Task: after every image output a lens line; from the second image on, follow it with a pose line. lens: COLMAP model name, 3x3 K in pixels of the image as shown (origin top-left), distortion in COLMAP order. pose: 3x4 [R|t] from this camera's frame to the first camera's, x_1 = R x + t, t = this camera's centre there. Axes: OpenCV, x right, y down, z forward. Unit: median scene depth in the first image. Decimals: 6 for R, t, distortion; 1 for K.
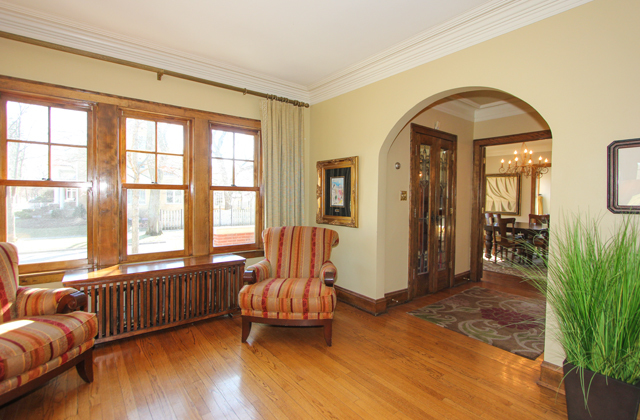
lens RADIAL K [[303.2, 0, 318.6], [0, 303.2, 200.0], [0, 0, 1]] dist [0.000451, 0.000080]
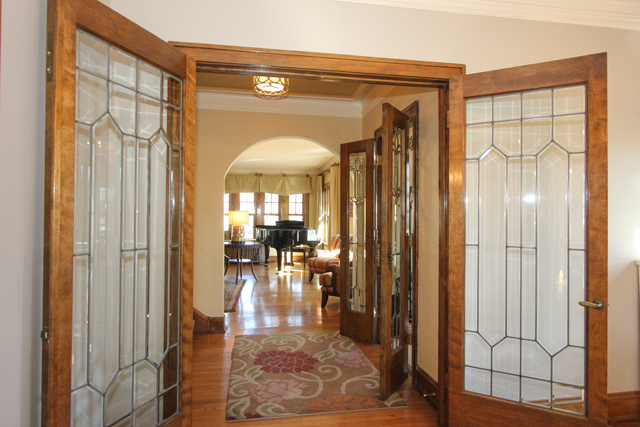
lens RADIAL K [[386.1, 0, 320.8], [0, 386.1, 211.4], [0, 0, 1]] dist [-0.002591, -0.000717]
pose [[-0.476373, -0.020074, -0.879014, 1.502420], [-0.018213, 0.999750, -0.012961, -0.003427], [0.879054, 0.009835, -0.476620, 1.576505]]
